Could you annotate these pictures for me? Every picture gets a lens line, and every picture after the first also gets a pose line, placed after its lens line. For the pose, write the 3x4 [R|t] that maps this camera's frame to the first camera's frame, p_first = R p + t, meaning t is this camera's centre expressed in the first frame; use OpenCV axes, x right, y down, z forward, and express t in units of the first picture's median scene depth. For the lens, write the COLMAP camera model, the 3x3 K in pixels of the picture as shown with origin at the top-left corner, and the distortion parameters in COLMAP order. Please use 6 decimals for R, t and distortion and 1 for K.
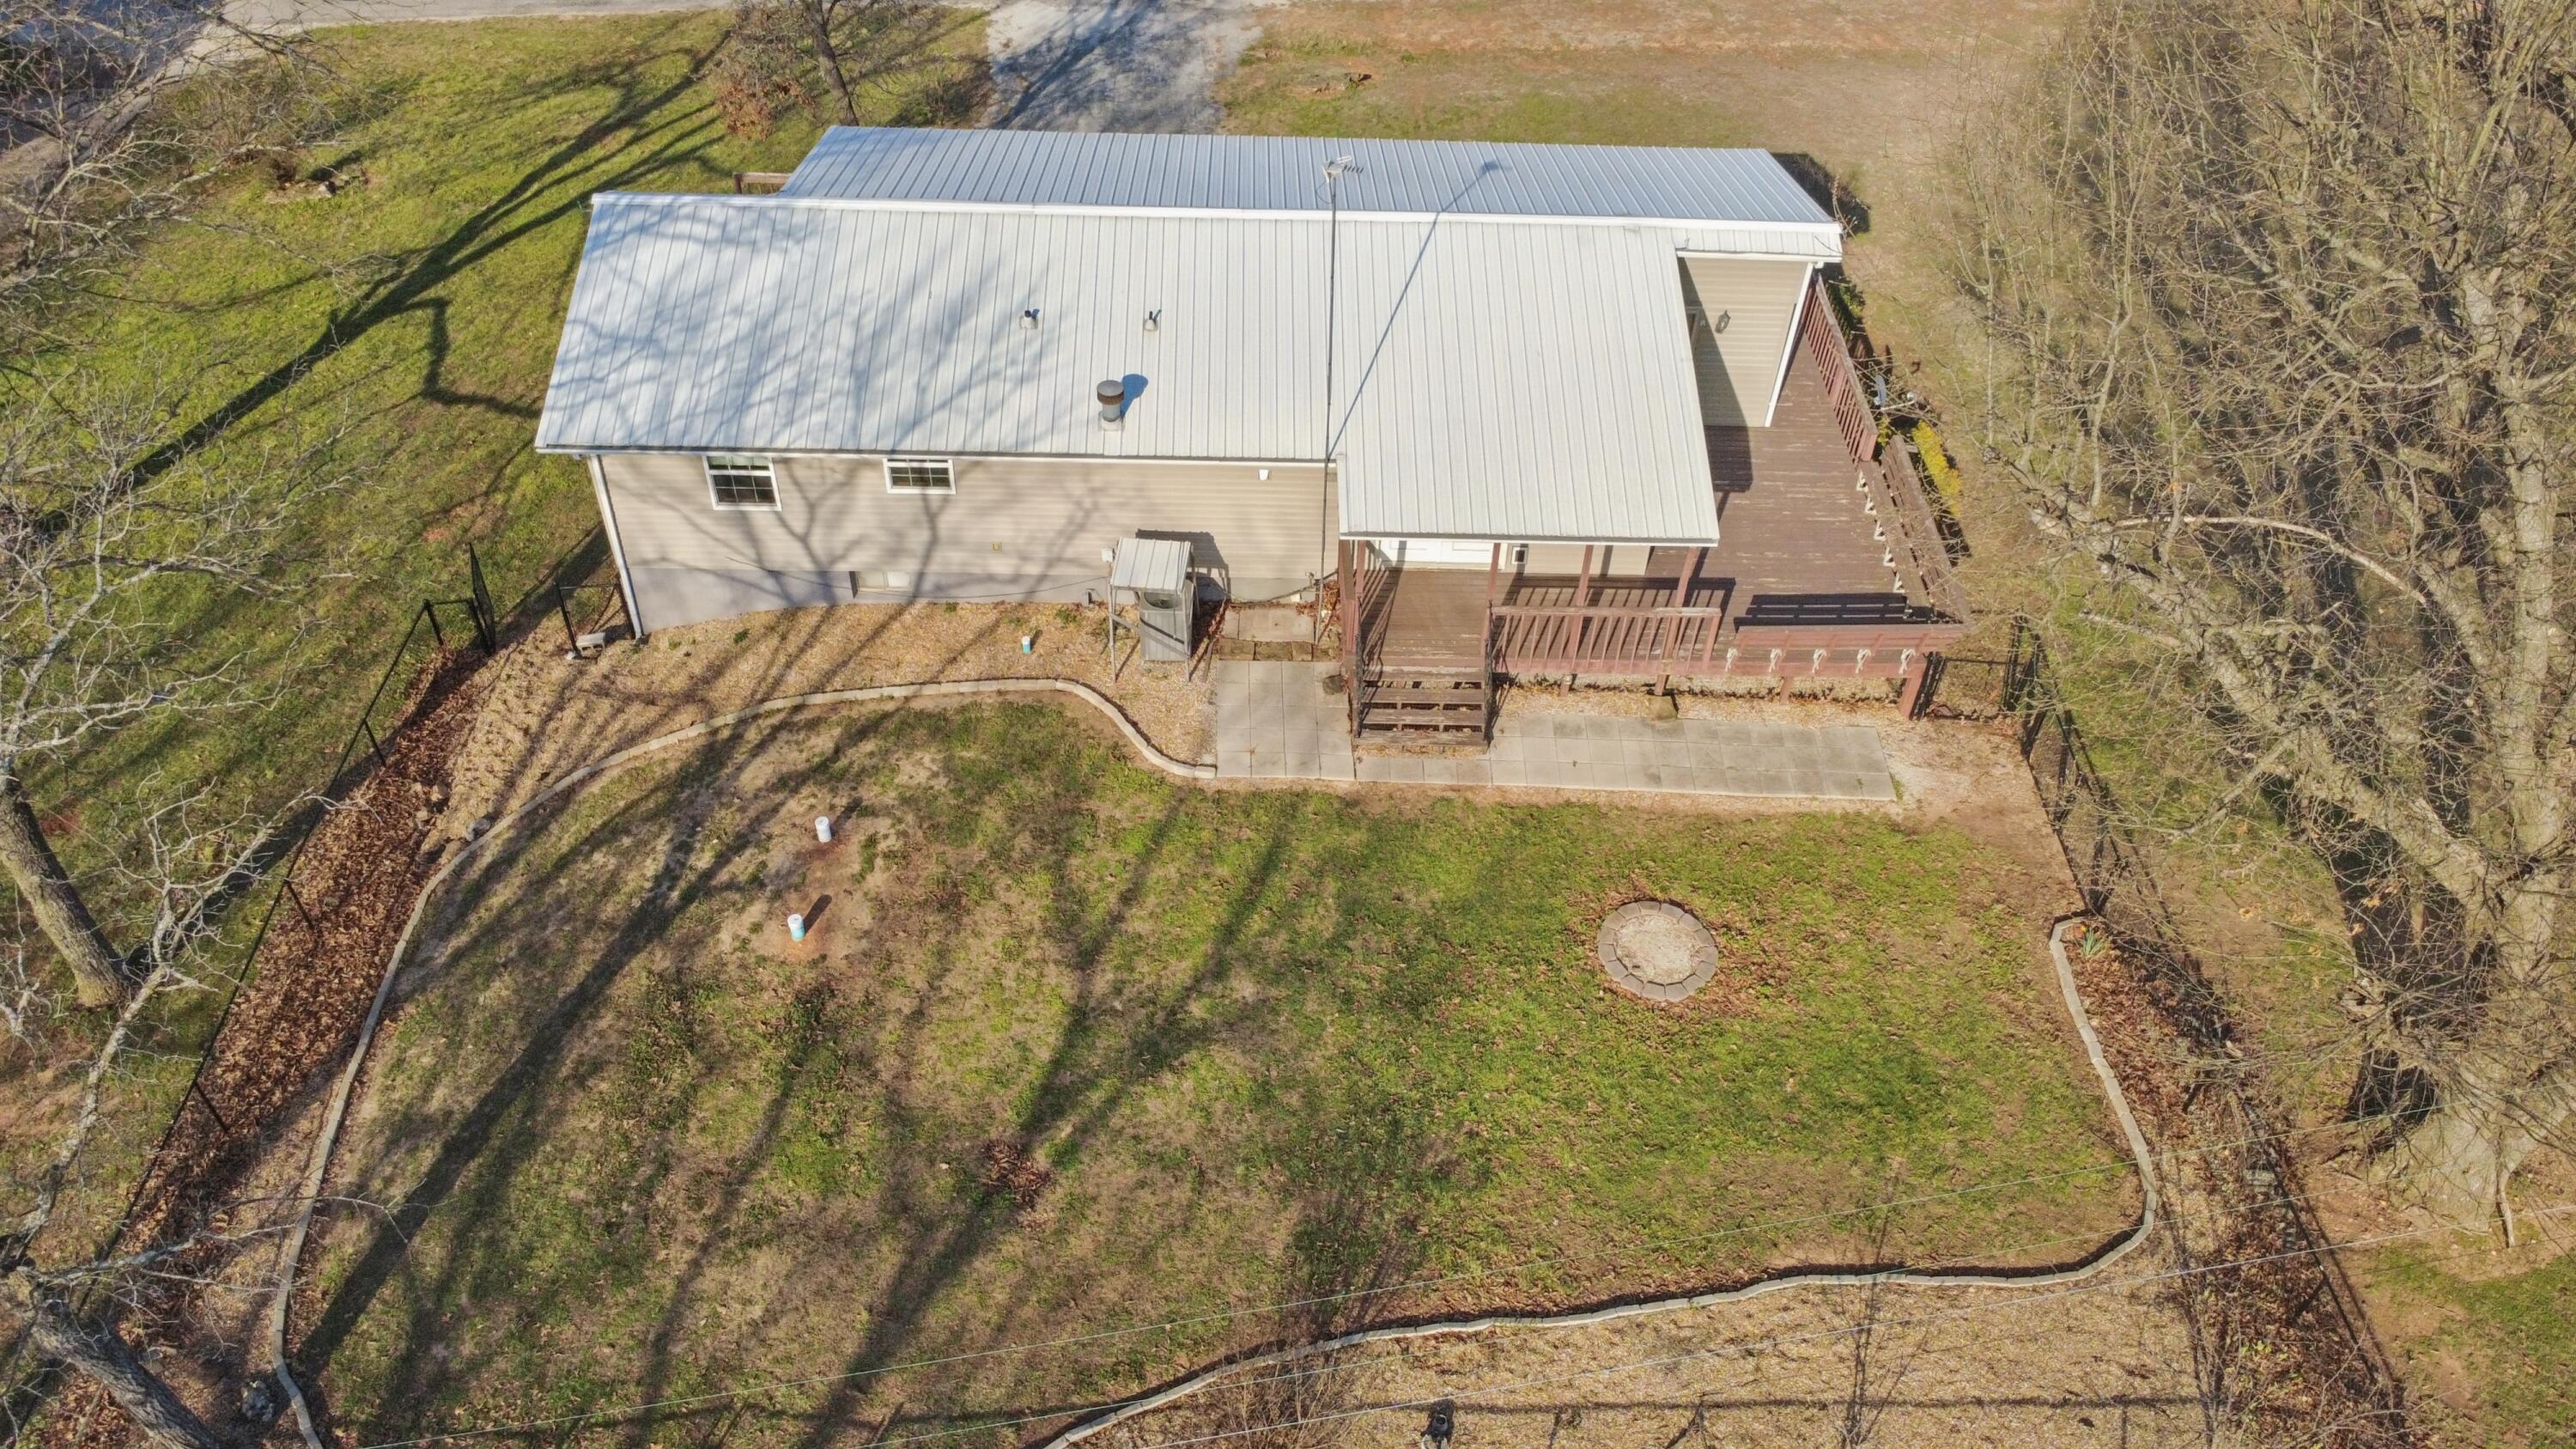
lens RADIAL K [[2004.3, 0, 1325.0], [0, 2004.3, 721.0], [0, 0, 1]] dist [0.007460, 0.005185]
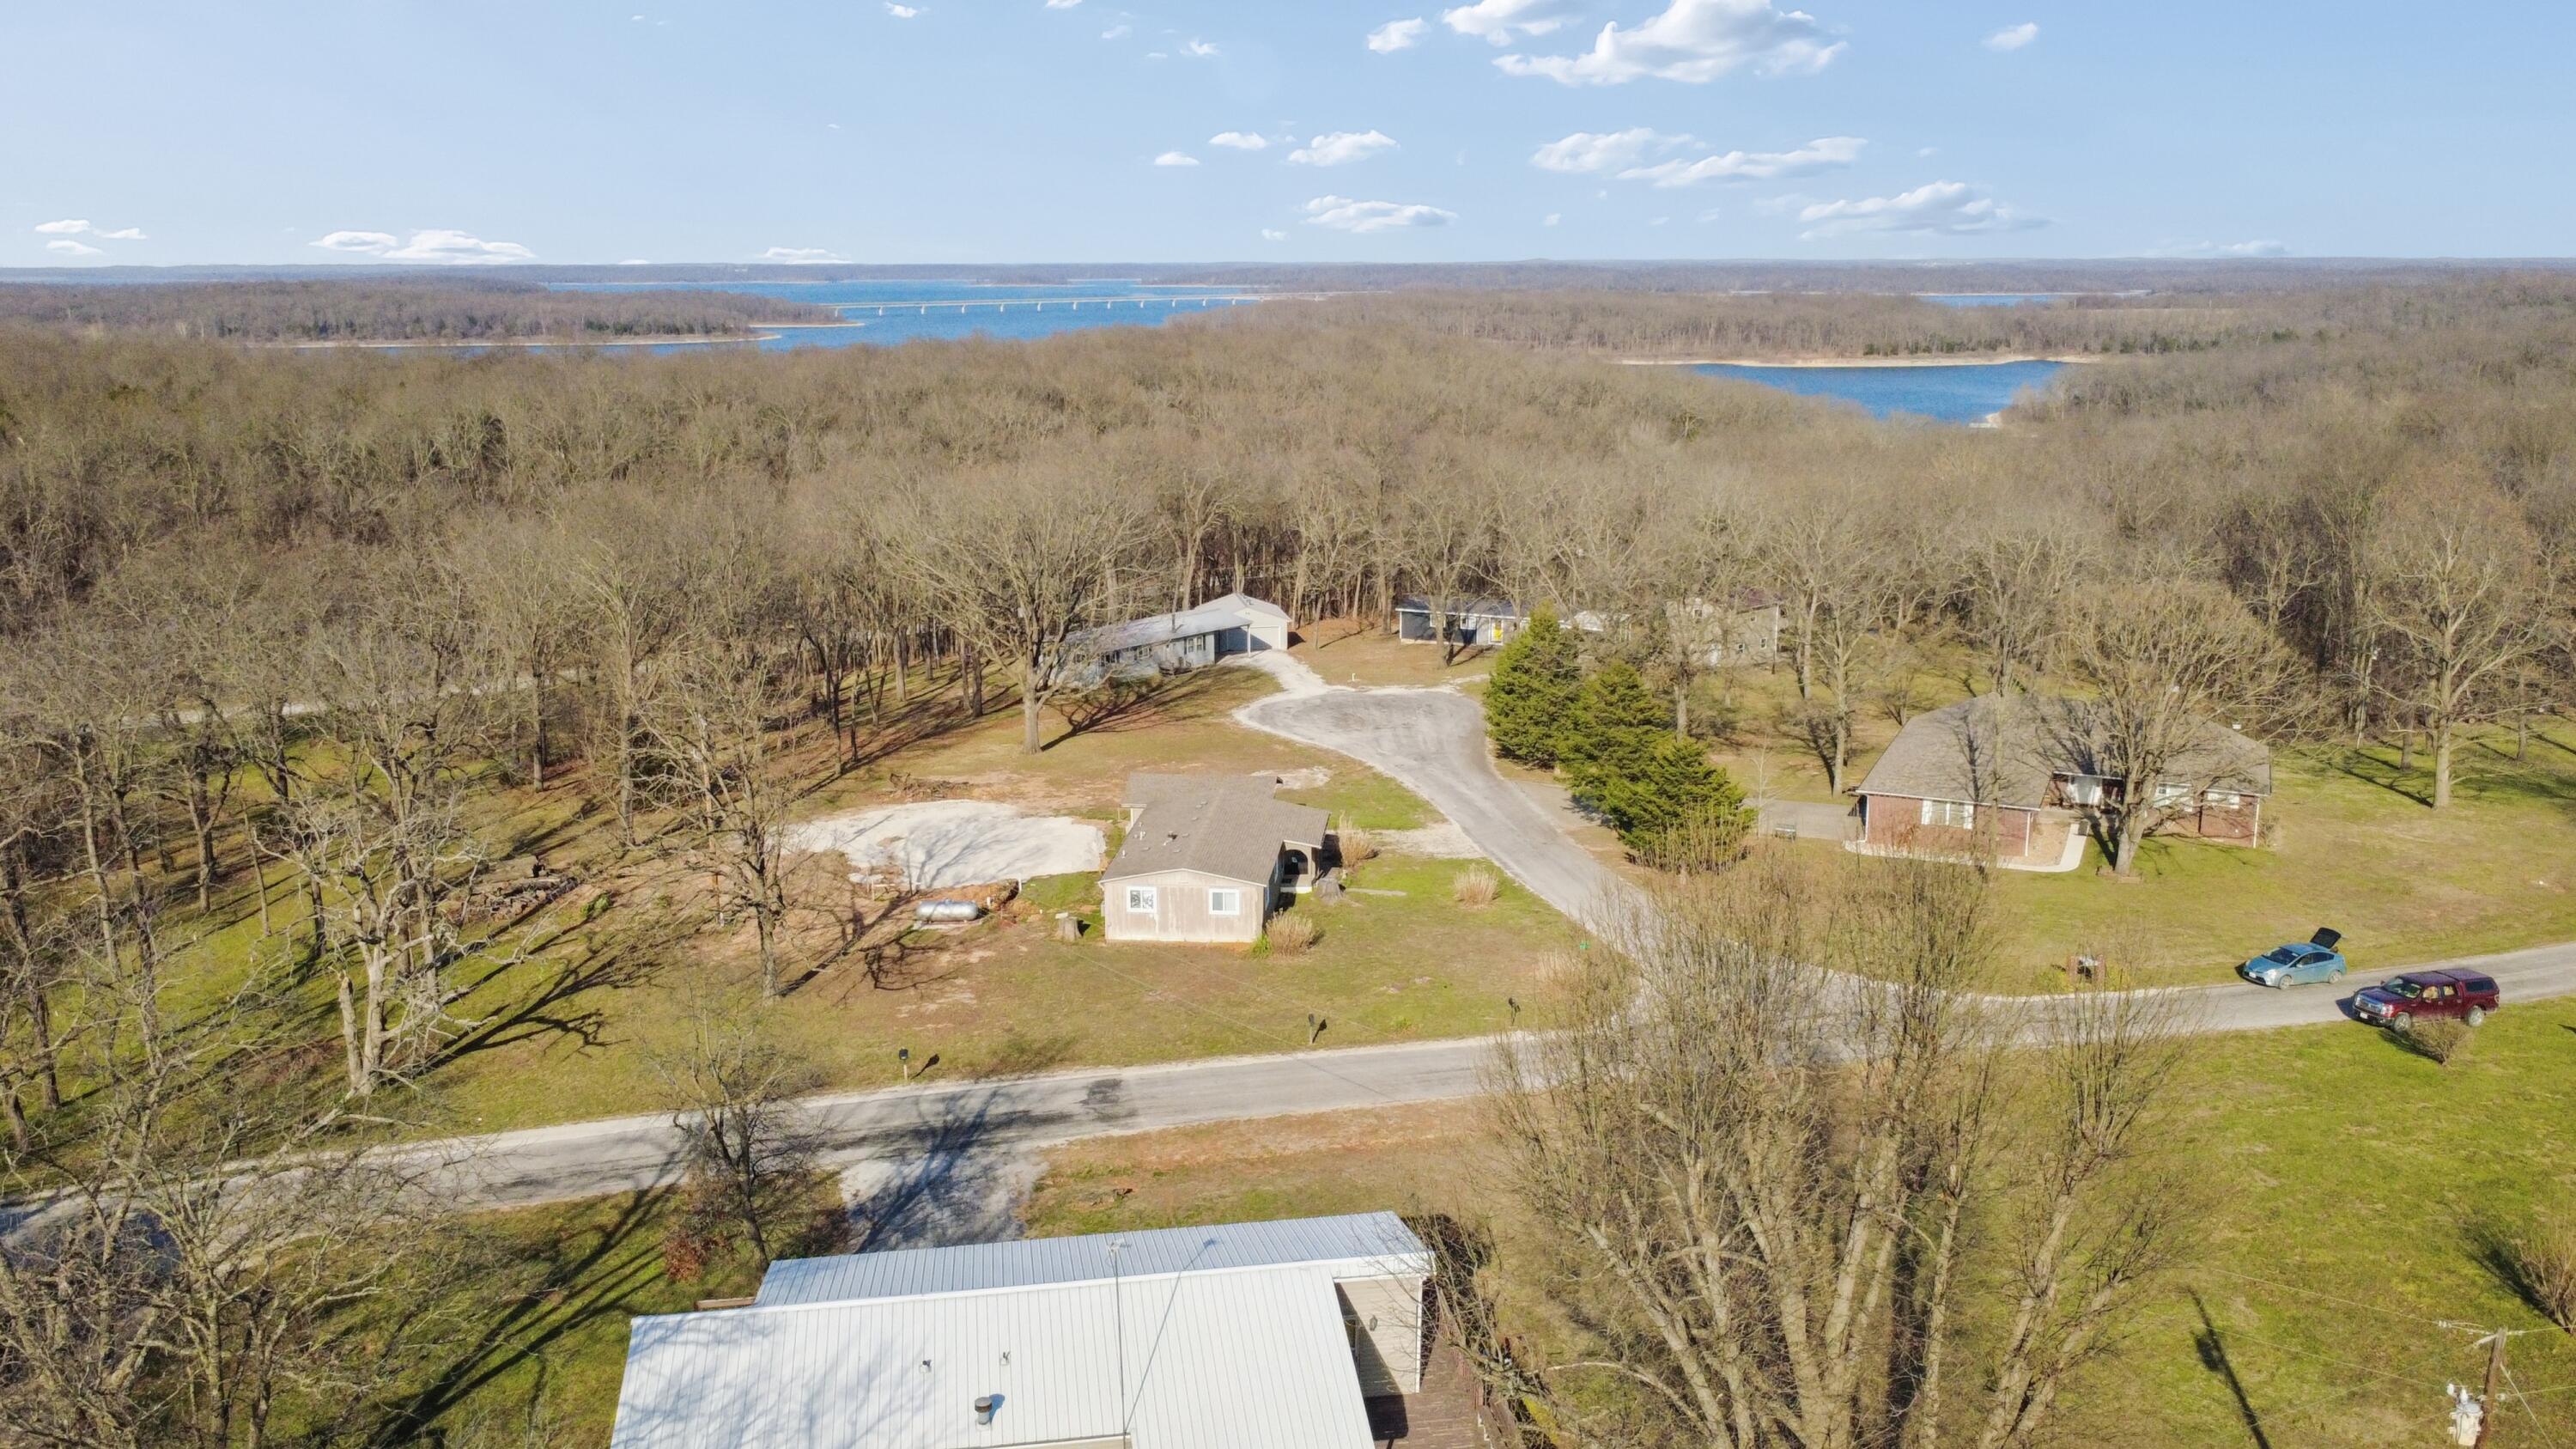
lens RADIAL K [[2004.3, 0, 1325.0], [0, 2004.3, 721.0], [0, 0, 1]] dist [0.007460, 0.005185]
pose [[0.988467, -0.070254, 0.134158, -0.012014], [0.128797, 0.855968, -0.500729, 0.158812], [-0.079656, 0.512233, 0.855144, -0.510978]]
